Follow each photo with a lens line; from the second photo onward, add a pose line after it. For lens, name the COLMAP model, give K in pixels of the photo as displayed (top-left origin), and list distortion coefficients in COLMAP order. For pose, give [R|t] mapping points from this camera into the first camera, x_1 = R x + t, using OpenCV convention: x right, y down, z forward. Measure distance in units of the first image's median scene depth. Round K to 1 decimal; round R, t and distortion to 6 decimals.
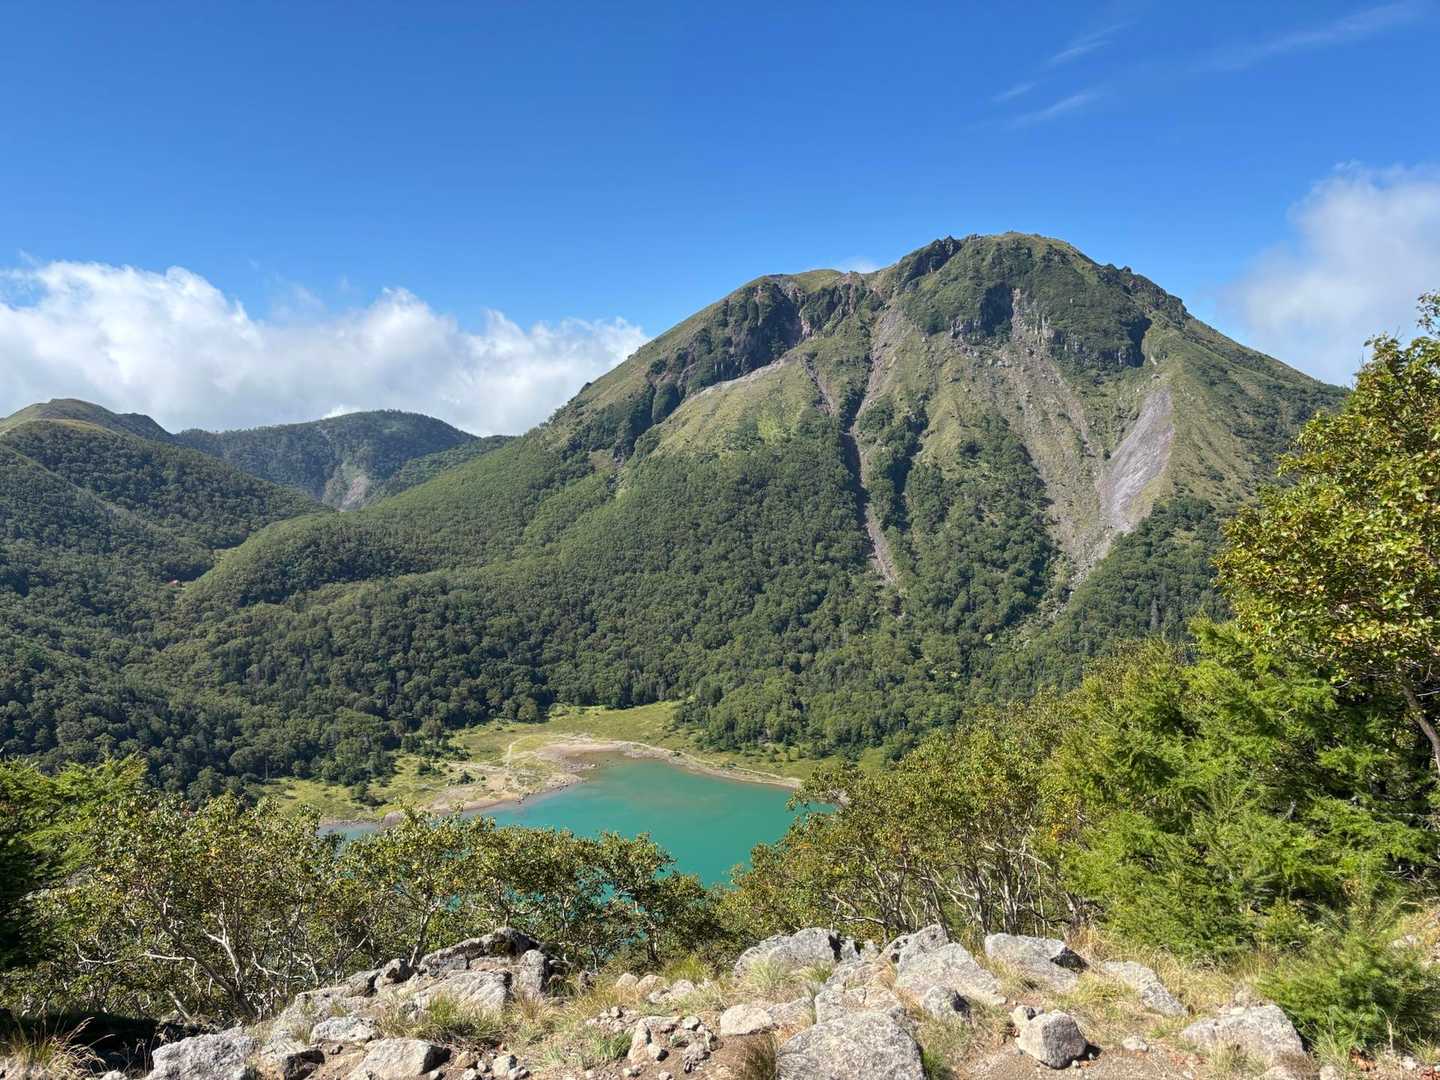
lens RADIAL K [[1069.1, 0, 717.5], [0, 1069.1, 552.3], [0, 0, 1]] dist [0.100714, -0.172071]
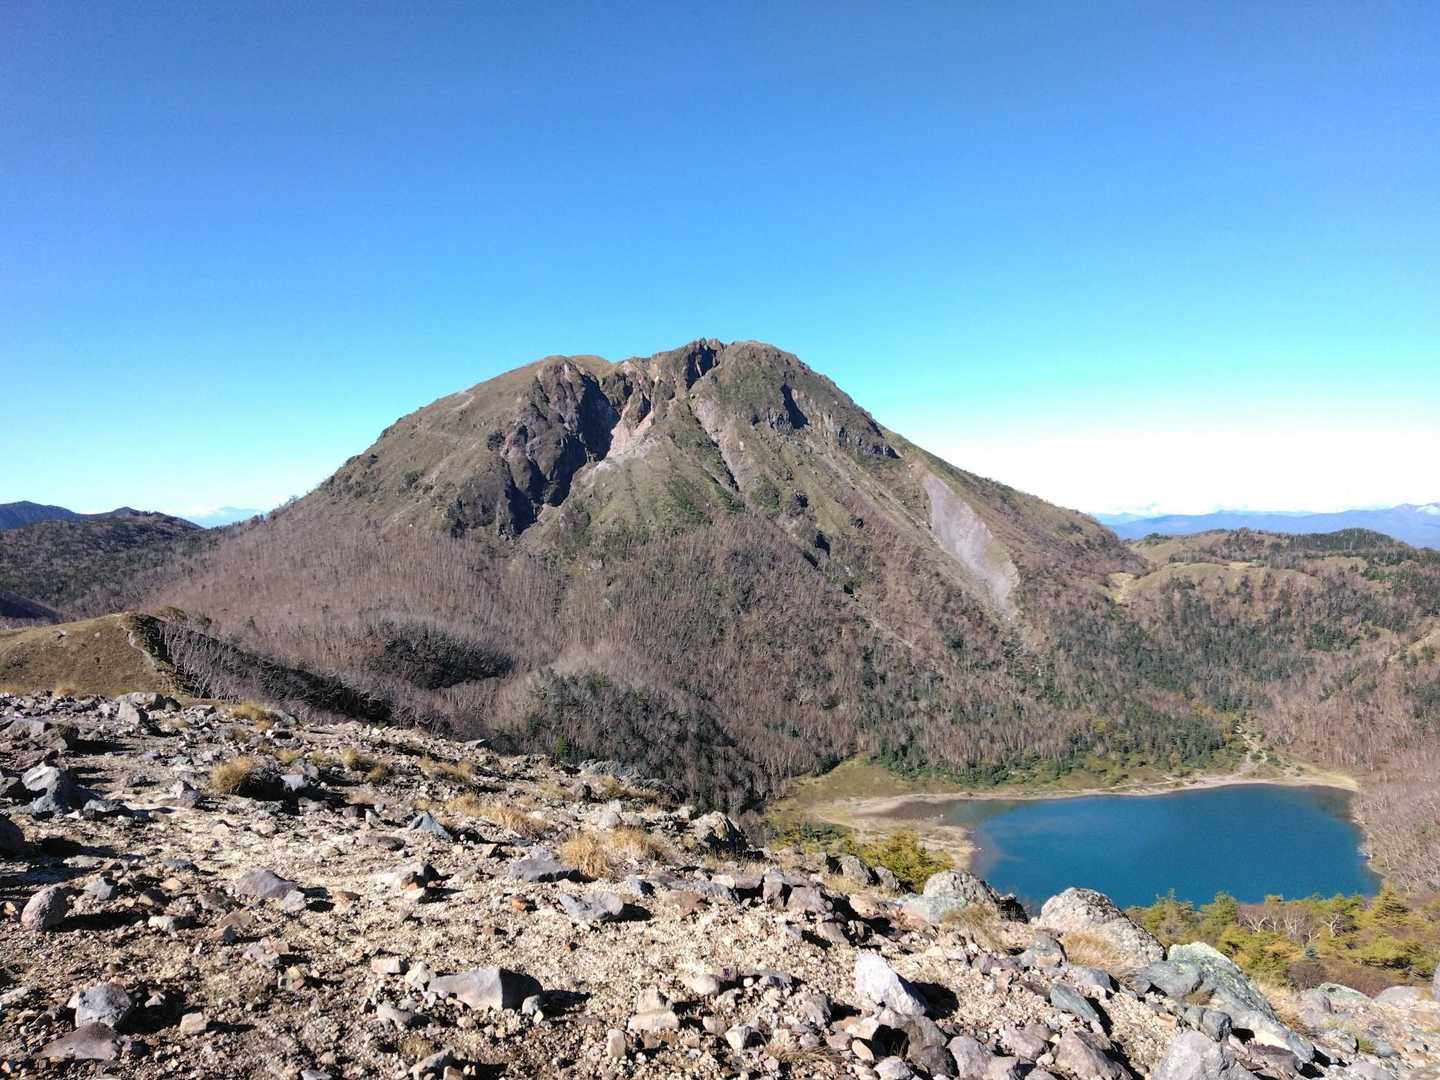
lens RADIAL K [[1044.8, 0, 734.1], [0, 1044.8, 538.8], [0, 0, 1]] dist [-0.002360, -0.000442]
pose [[0.768508, -0.014984, 0.639665, -0.557754], [0.073324, 0.995202, -0.064780, -0.012283], [-0.635625, 0.096687, 0.765919, 0.194547]]
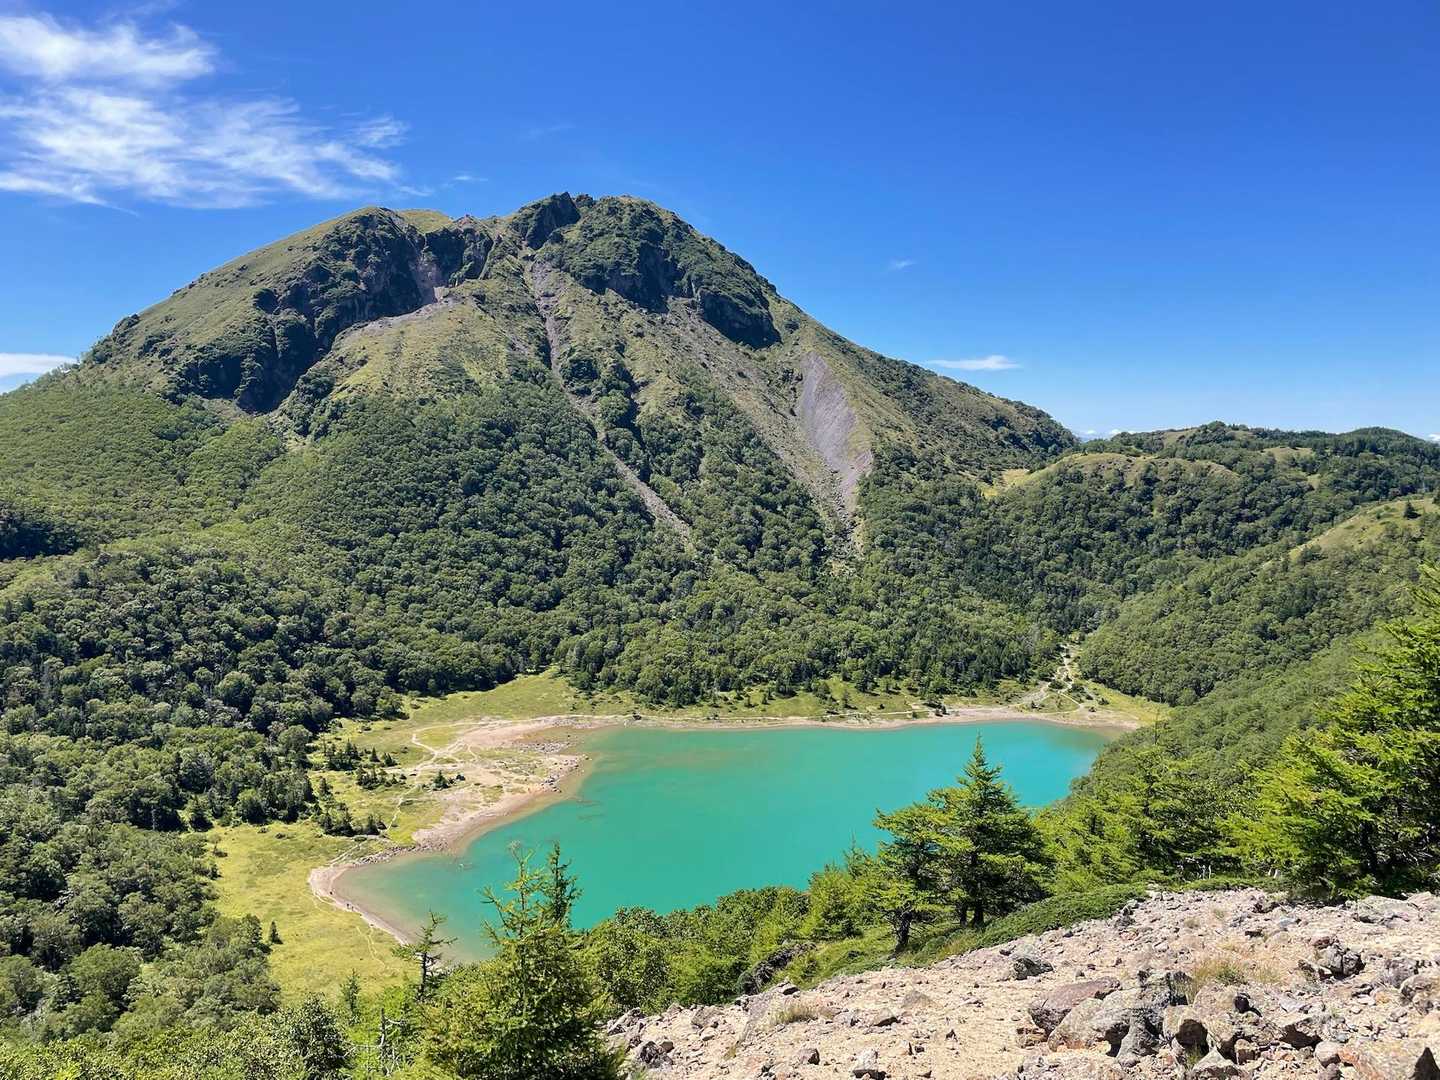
lens RADIAL K [[1075.2, 0, 717.2], [0, 1075.2, 540.3], [0, 0, 1]] dist [0.100168, -0.155874]
pose [[0.821689, -0.043271, 0.568290, -0.288374], [0.053448, 0.998570, -0.001247, 0.032238], [-0.567424, 0.031398, 0.822827, 0.160048]]
